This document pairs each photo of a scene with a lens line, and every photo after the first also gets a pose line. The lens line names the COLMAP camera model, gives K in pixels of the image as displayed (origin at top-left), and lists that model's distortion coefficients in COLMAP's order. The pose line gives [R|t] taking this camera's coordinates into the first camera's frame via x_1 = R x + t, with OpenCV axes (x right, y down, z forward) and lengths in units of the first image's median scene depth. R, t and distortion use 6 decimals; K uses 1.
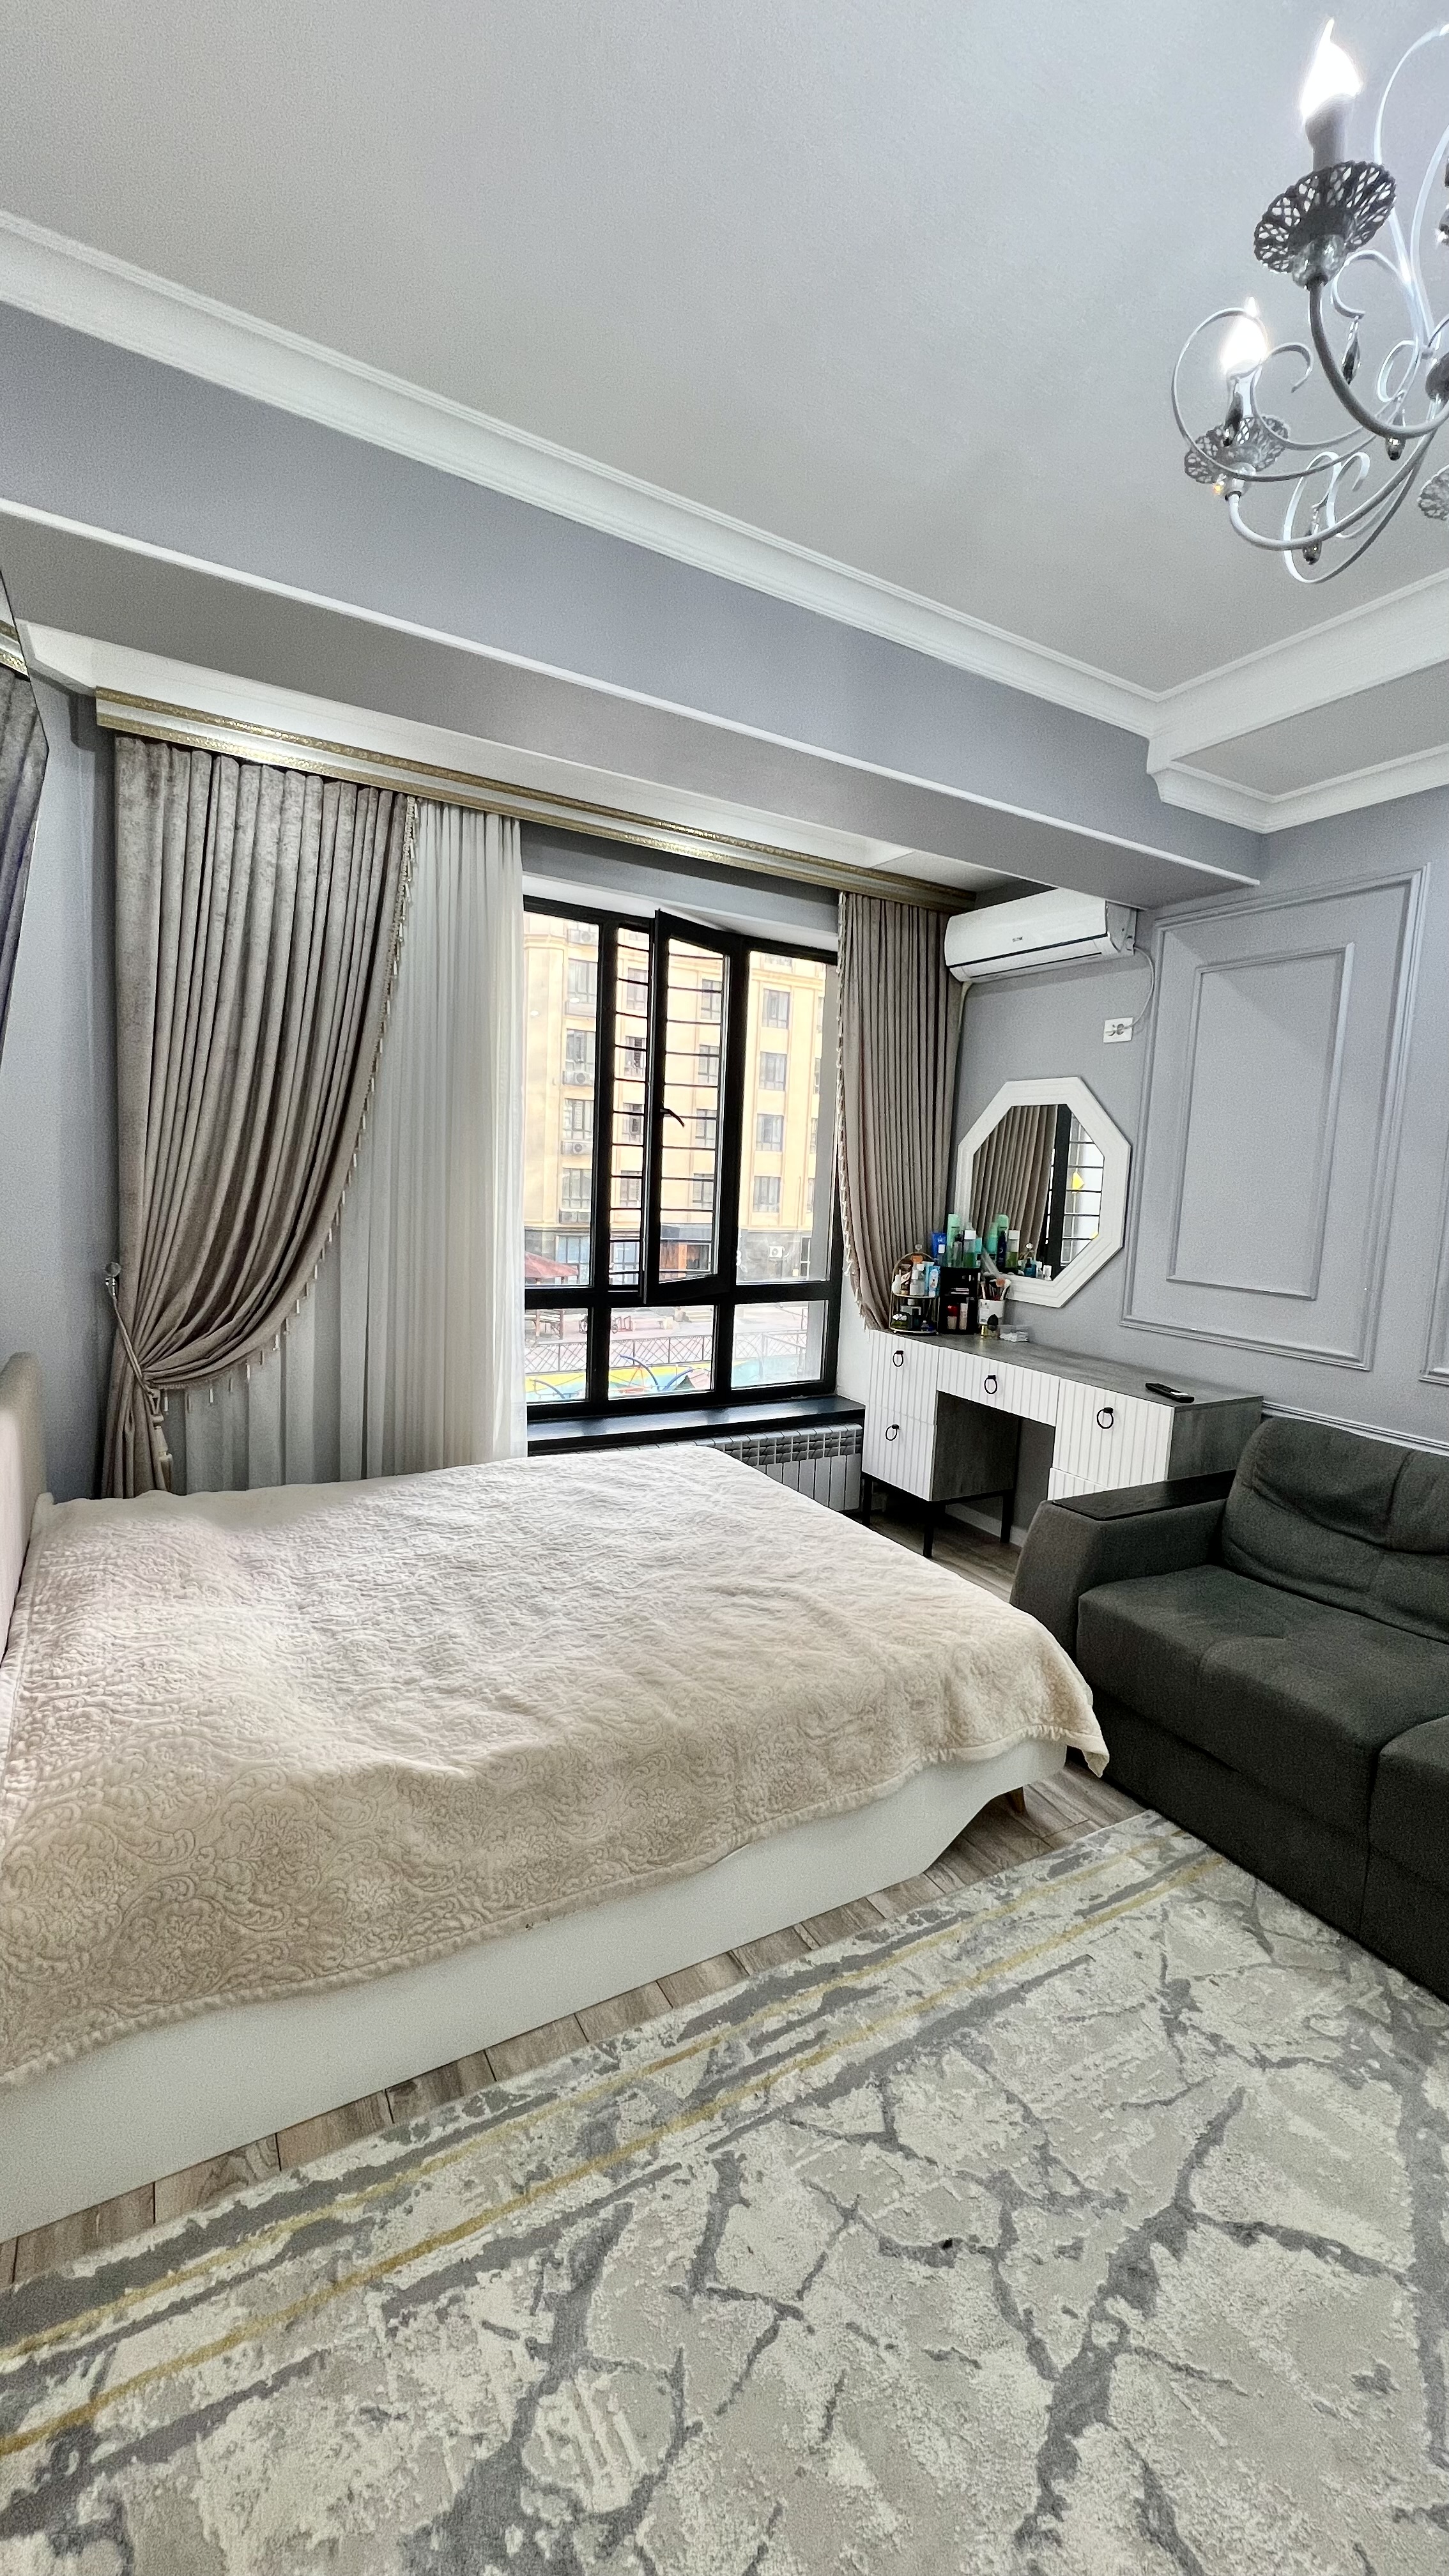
lens RADIAL K [[1028.9, 0, 730.3], [0, 1028.9, 1286.1], [0, 0, 1]] dist [-0.000218, 0.000311]
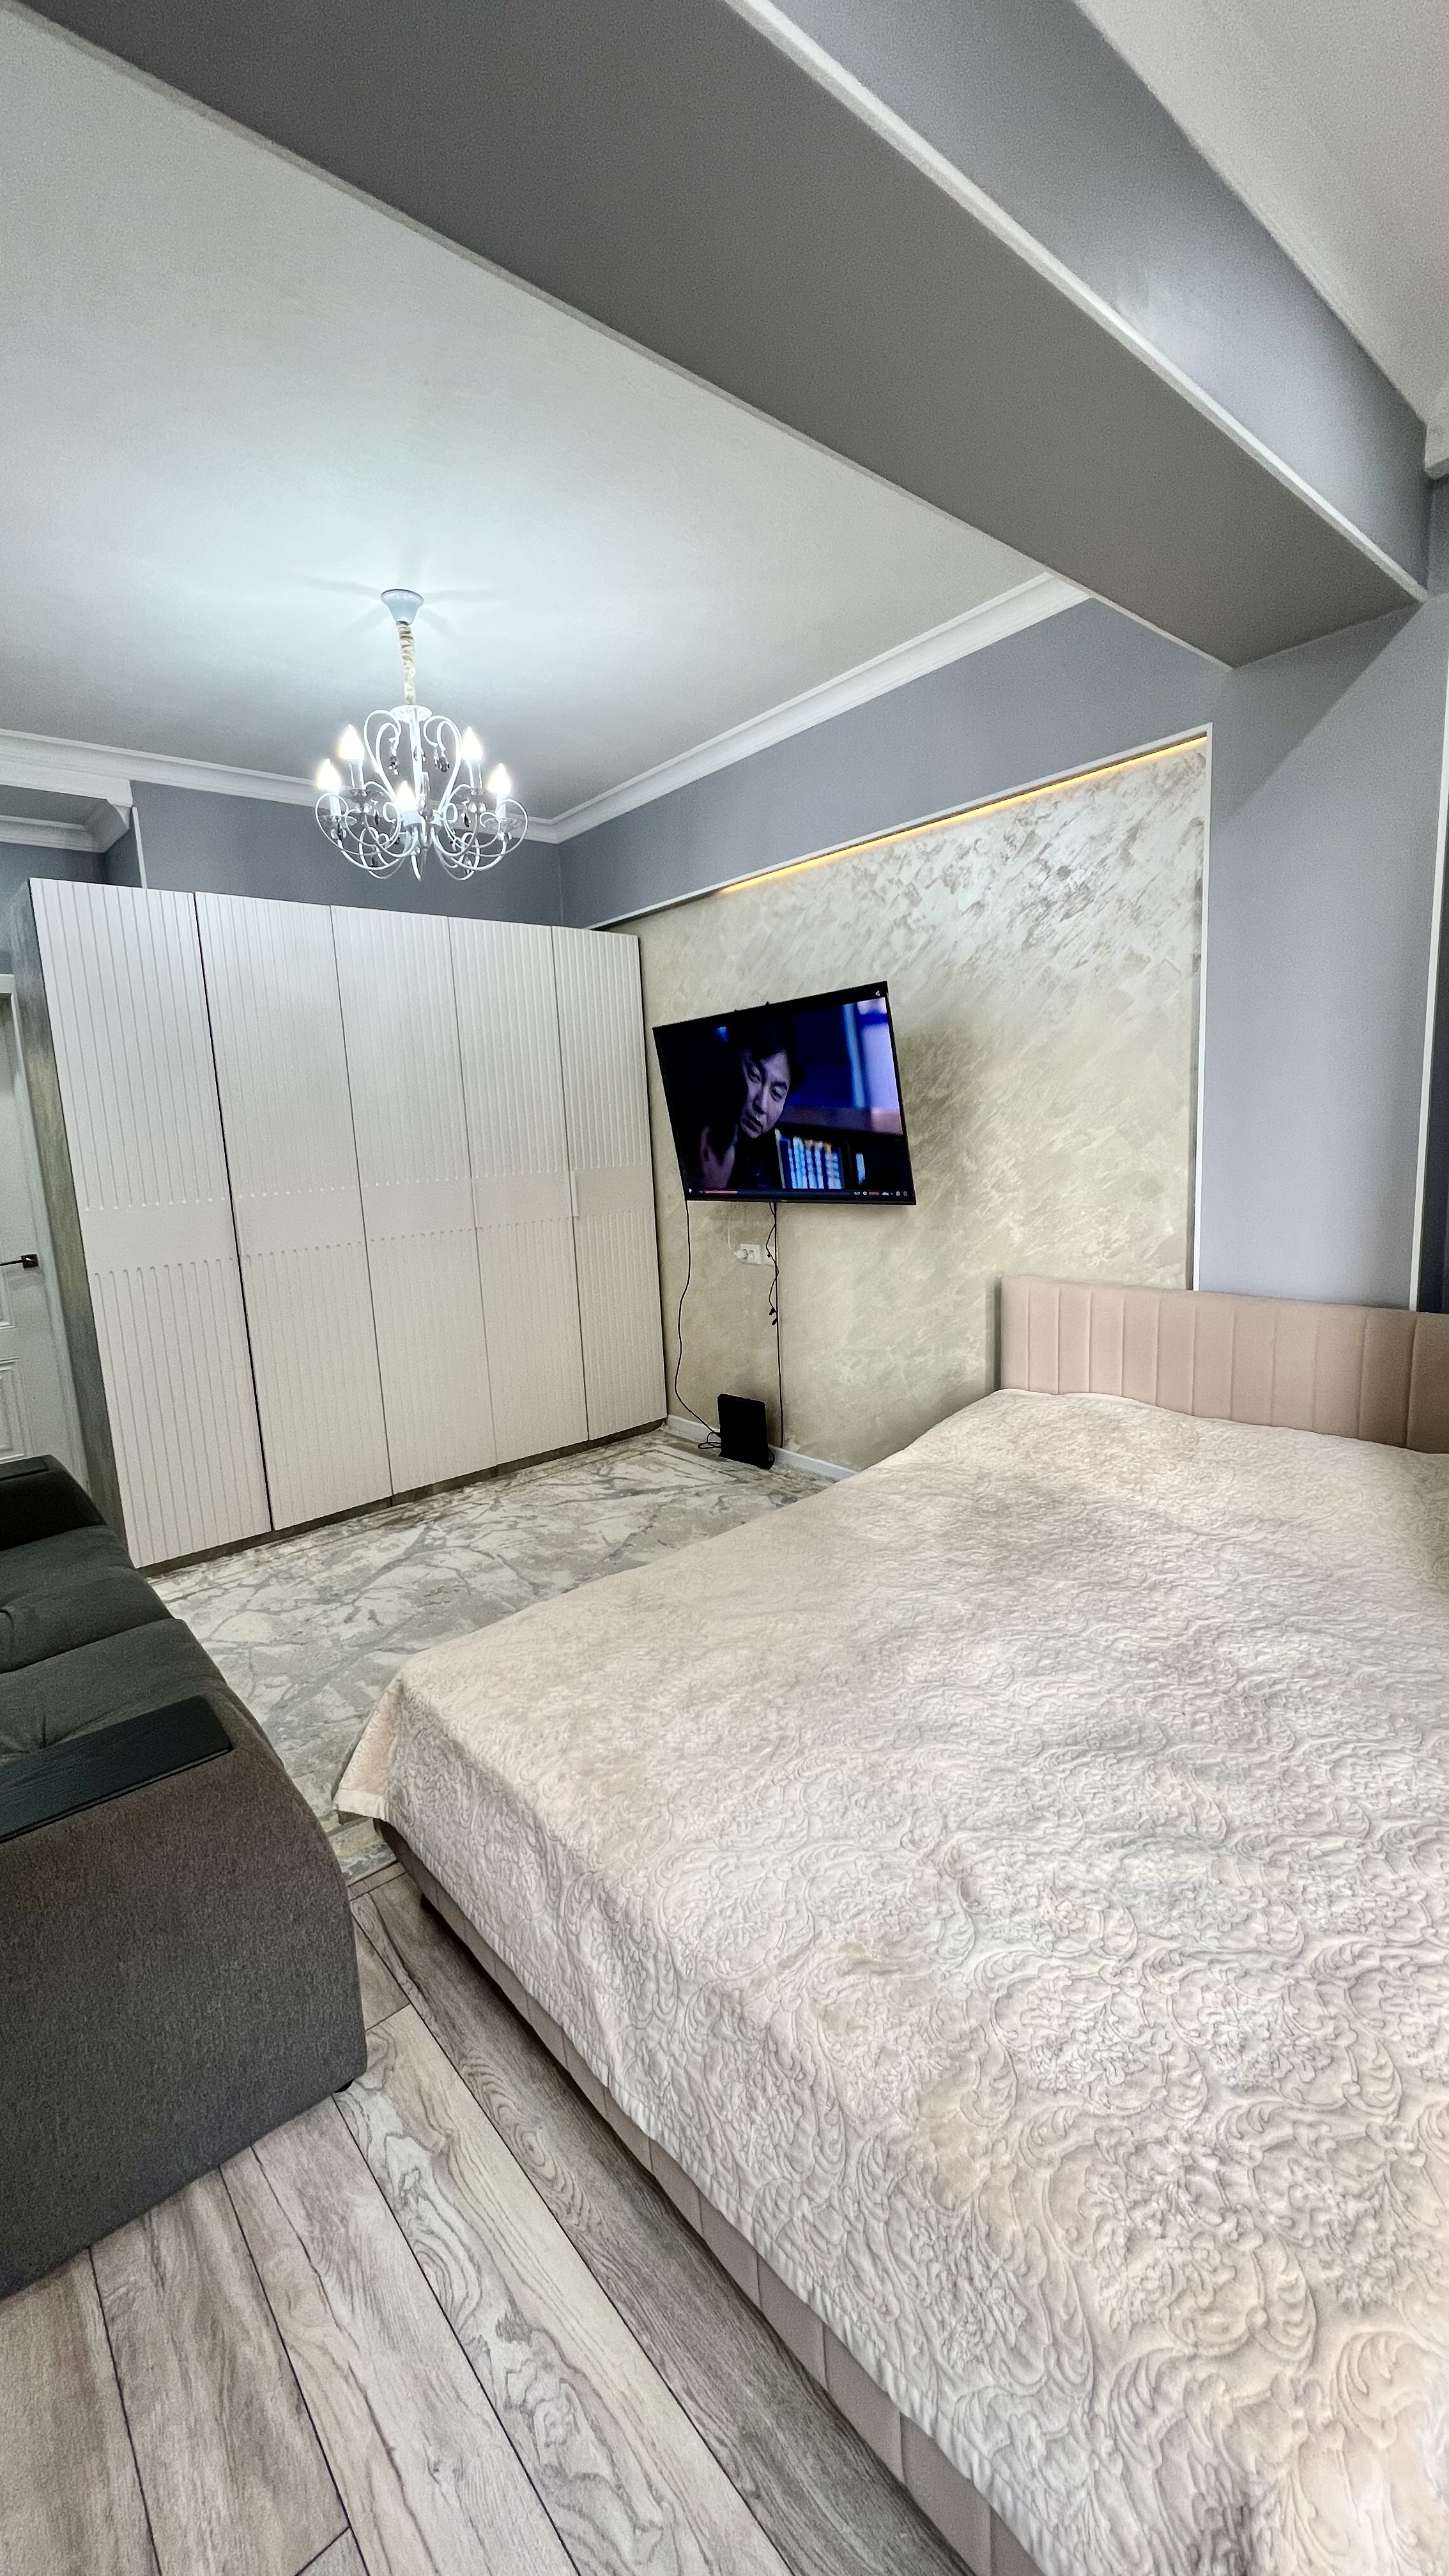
lens RADIAL K [[1028.9, 0, 730.3], [0, 1028.9, 1286.1], [0, 0, 1]] dist [-0.000218, 0.000311]
pose [[-0.983596, 0.033956, -0.177161, 0.235672], [-0.012948, 0.966300, 0.257091, -0.224170], [0.179920, 0.255168, -0.950010, 2.283645]]
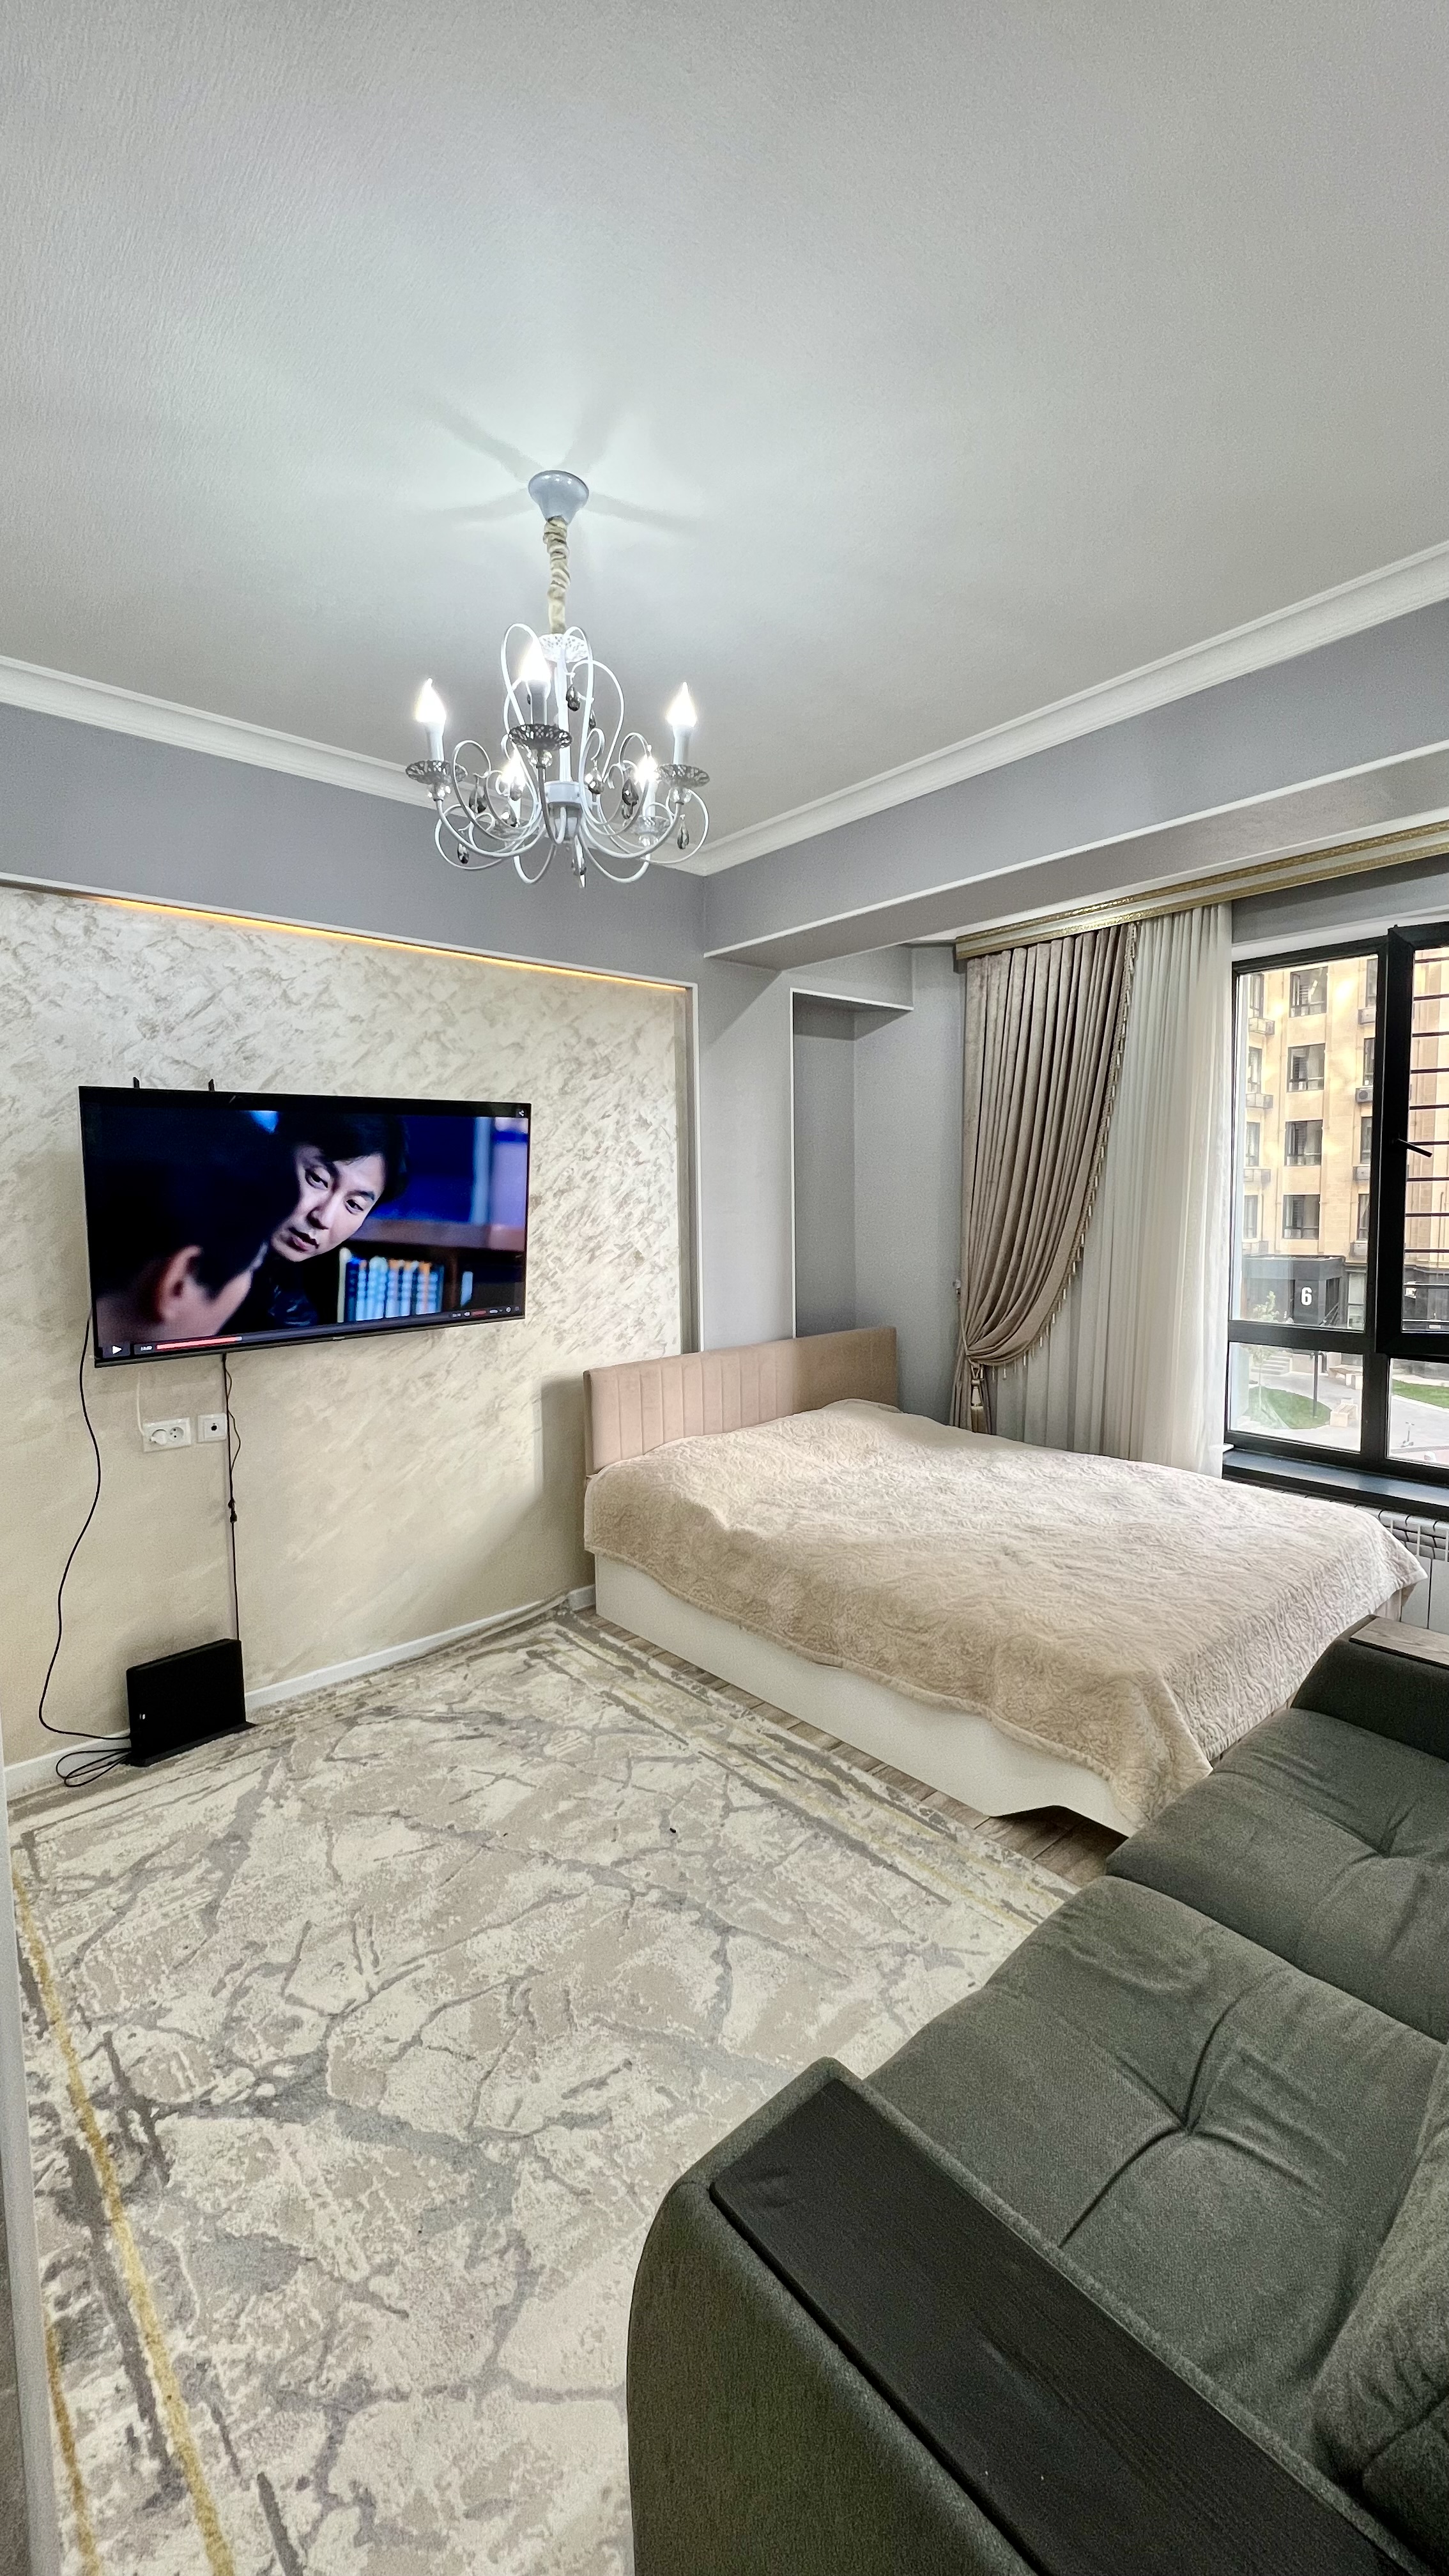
lens RADIAL K [[1028.9, 0, 730.3], [0, 1028.9, 1286.1], [0, 0, 1]] dist [-0.000218, 0.000311]
pose [[0.196779, 0.037925, -0.979714, 1.508609], [-0.085418, 0.996115, 0.021403, -0.026658], [0.976720, 0.079473, 0.199254, 0.535197]]
